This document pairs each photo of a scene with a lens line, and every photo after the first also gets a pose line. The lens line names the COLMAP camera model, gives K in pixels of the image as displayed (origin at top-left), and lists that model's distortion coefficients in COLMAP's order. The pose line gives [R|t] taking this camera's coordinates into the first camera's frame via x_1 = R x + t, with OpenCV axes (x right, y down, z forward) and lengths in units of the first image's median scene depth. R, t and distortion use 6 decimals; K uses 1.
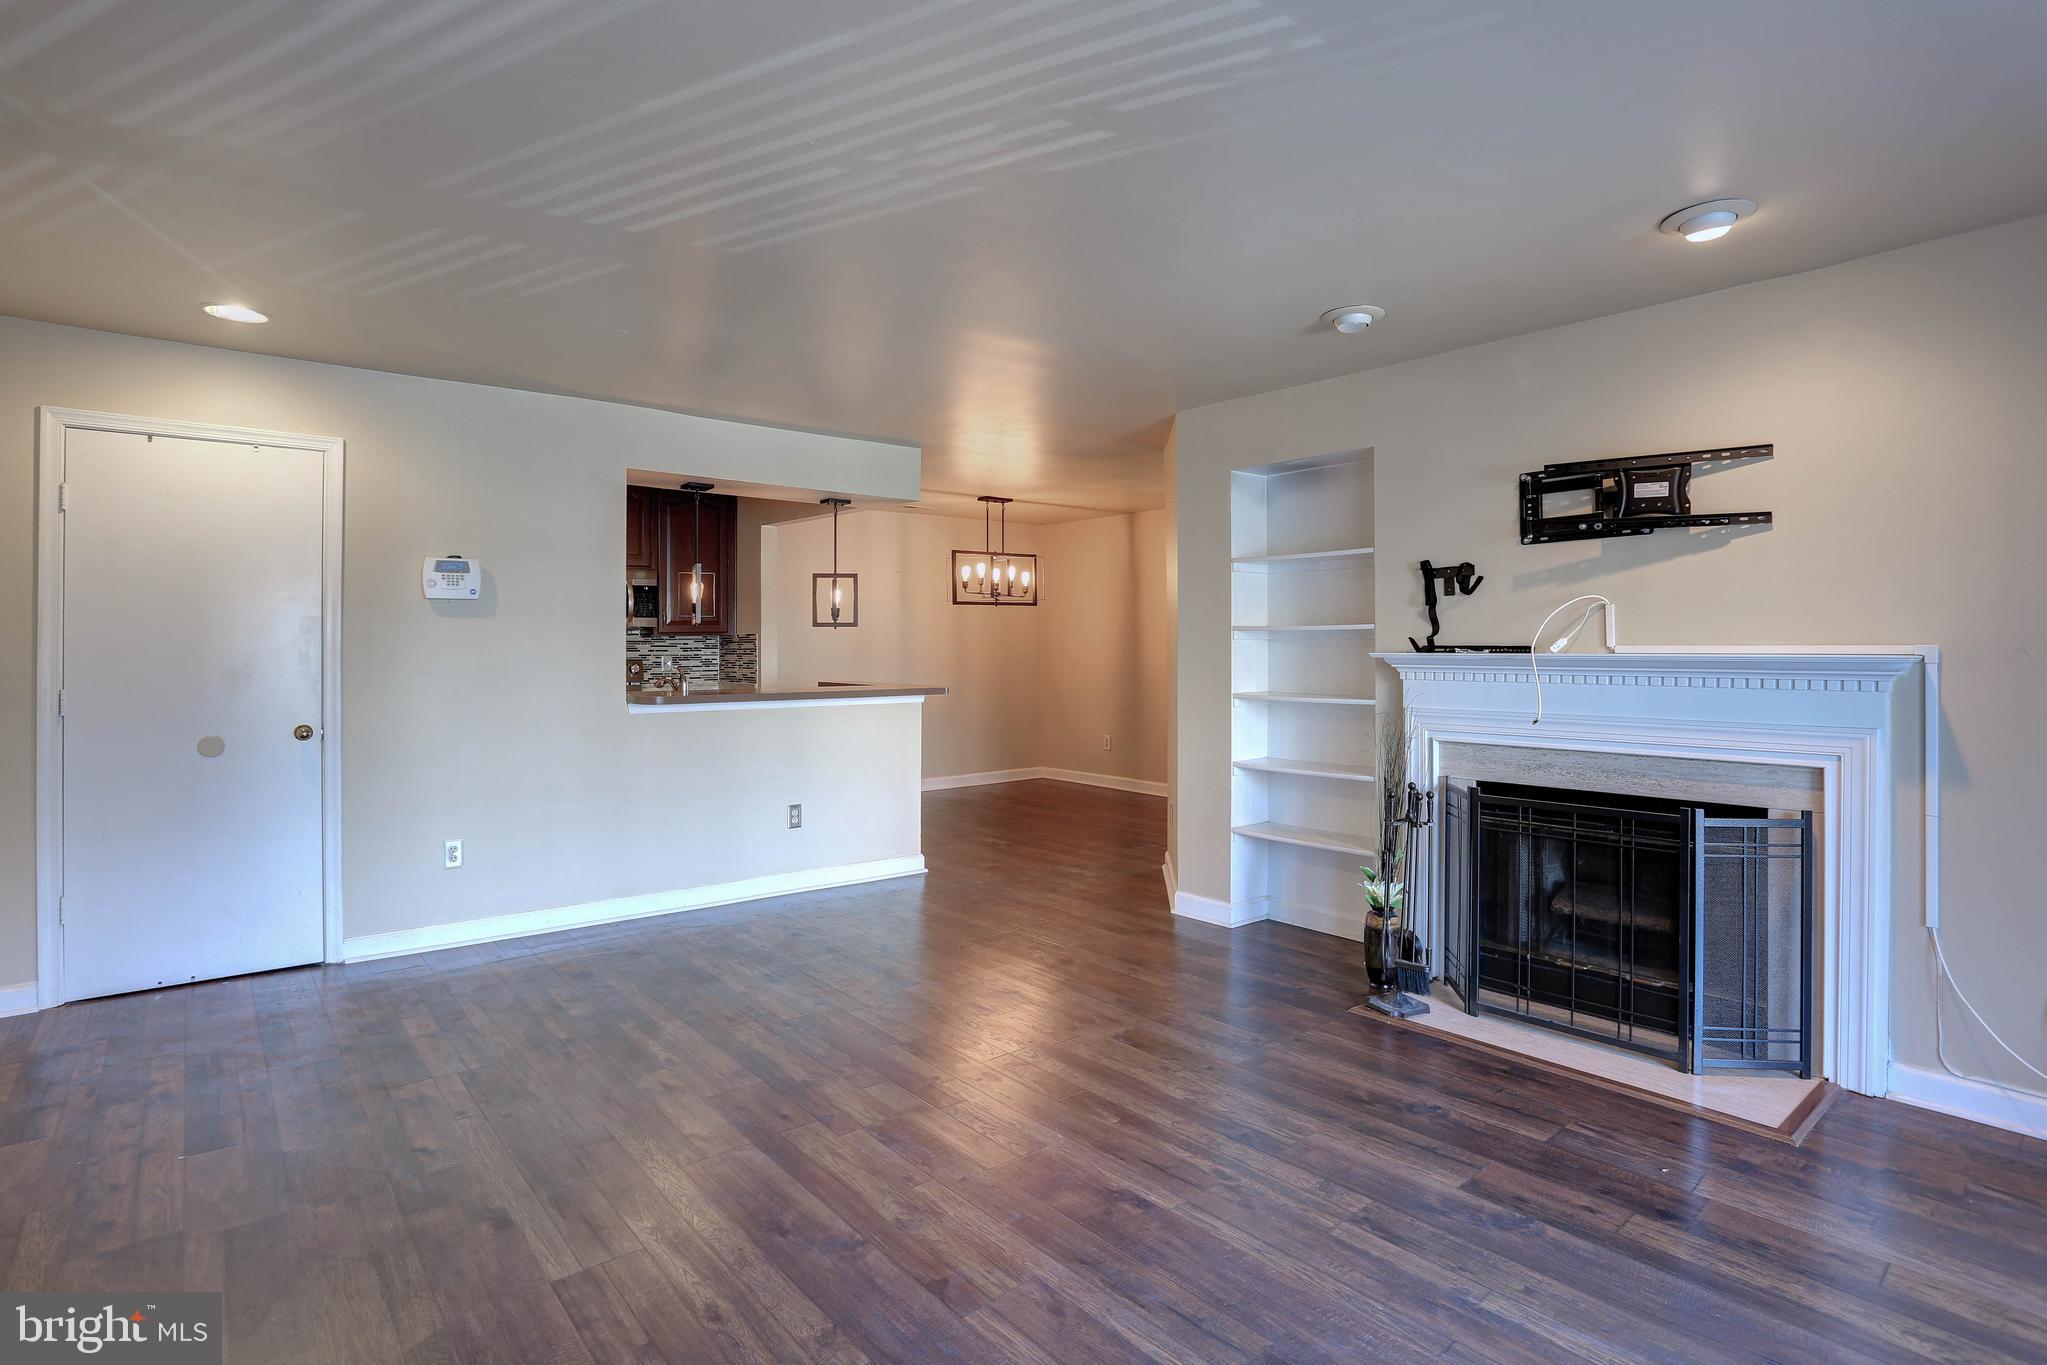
lens RADIAL K [[987.3, 0, 1023.1], [0, 987.3, 658.9], [0, 0, 1]] dist [-0.056802, 0.024657]
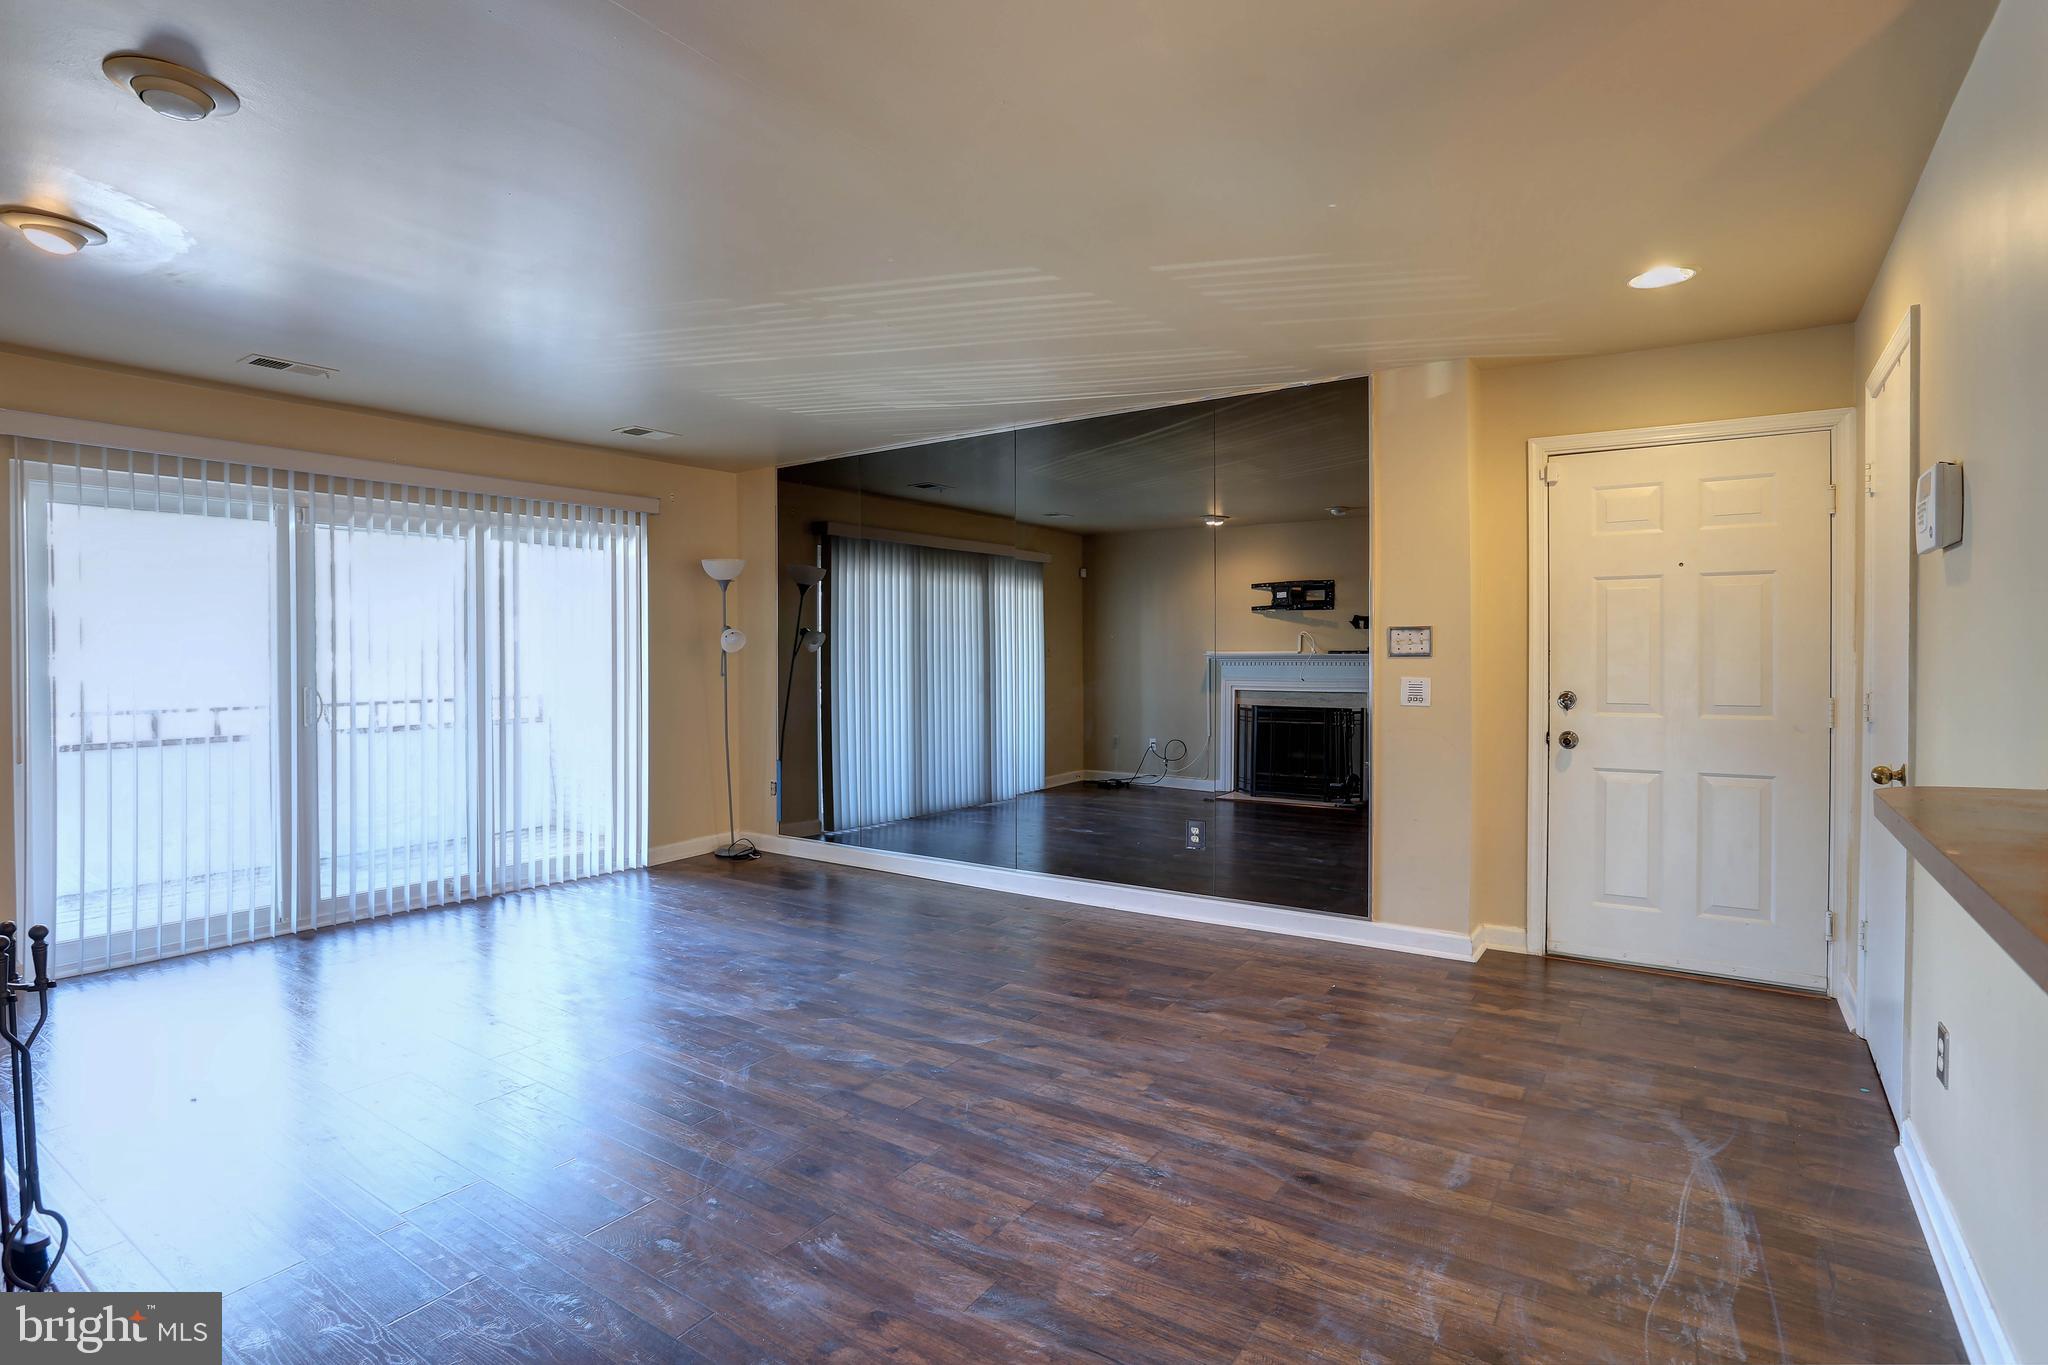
lens RADIAL K [[1016.6, 0, 1075.6], [0, 1016.6, 663.8], [0, 0, 1]] dist [-0.042370, 0.016306]
pose [[-0.954092, 0.007419, -0.299422, -0.008254], [0.000129, 0.999703, 0.024358, -0.017696], [0.299513, 0.023201, -0.953810, 1.559356]]
